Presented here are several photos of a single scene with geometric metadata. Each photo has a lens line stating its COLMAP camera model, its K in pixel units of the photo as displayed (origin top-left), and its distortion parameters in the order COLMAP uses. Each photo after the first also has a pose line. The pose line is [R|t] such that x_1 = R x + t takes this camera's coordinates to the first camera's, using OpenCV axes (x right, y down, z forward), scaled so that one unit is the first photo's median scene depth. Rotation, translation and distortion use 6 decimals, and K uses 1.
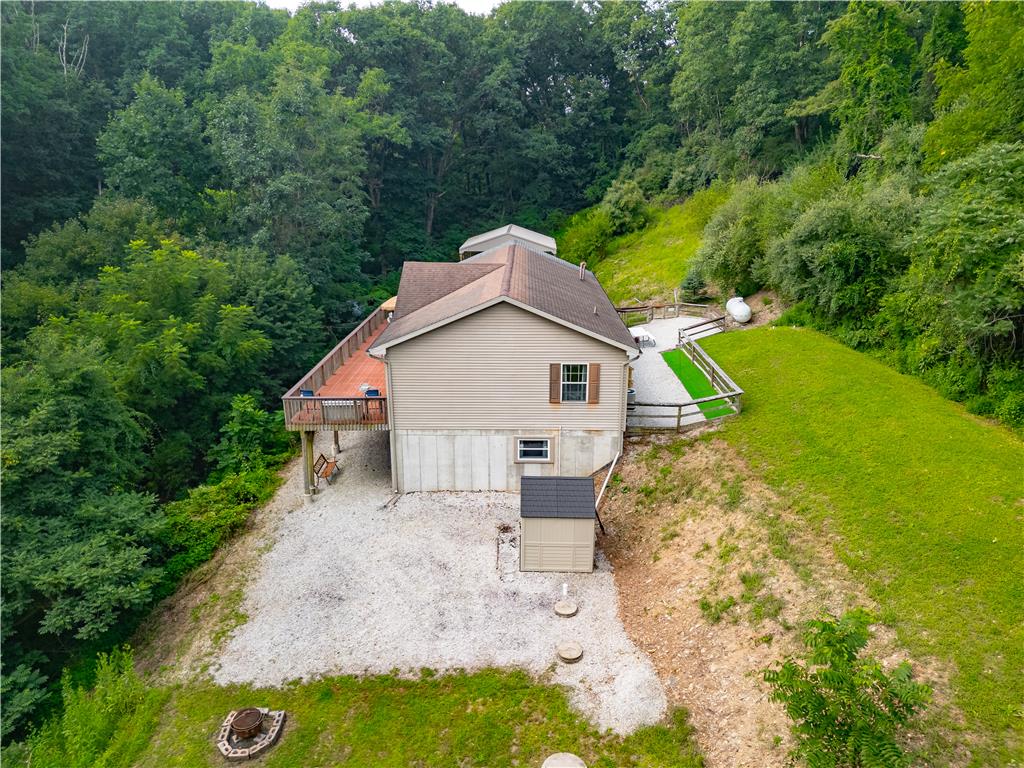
lens RADIAL K [[722.5, 0, 509.8], [0, 722.5, 386.9], [0, 0, 1]] dist [0.063859, -0.029709]
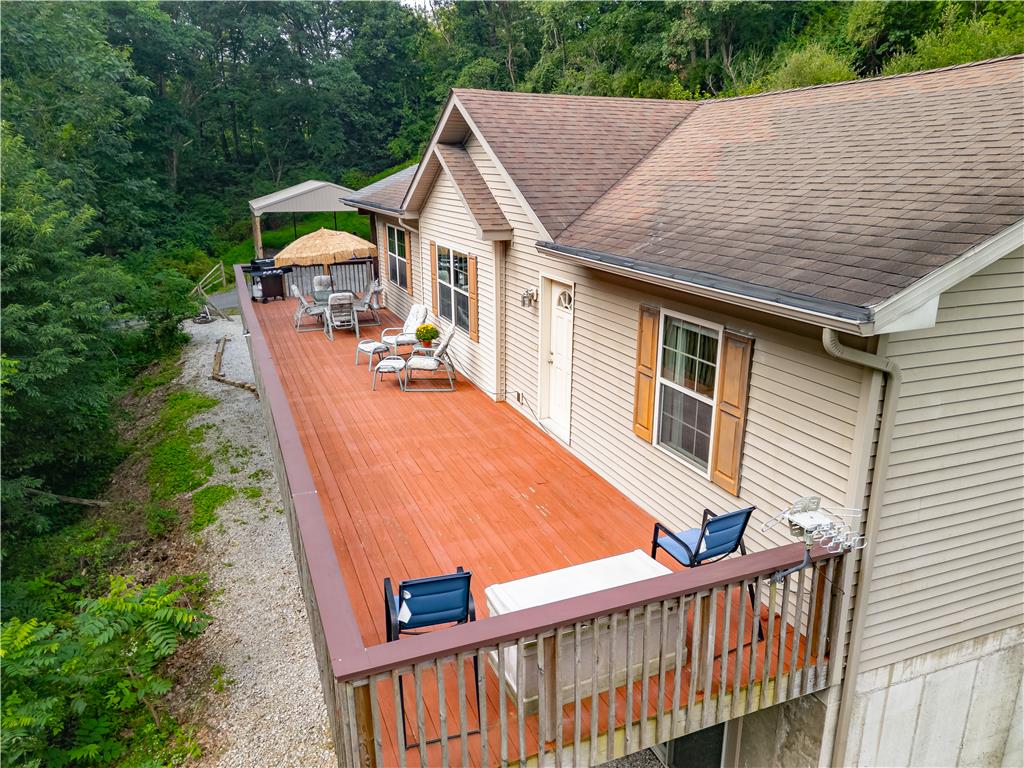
lens RADIAL K [[722.5, 0, 514.8], [0, 722.5, 381.0], [0, 0, 1]] dist [0.063859, -0.029709]
pose [[0.919200, -0.107268, 0.378900, -0.096730], [0.111583, 0.993698, 0.010622, -0.013102], [-0.377651, 0.032515, 0.925377, 0.244755]]
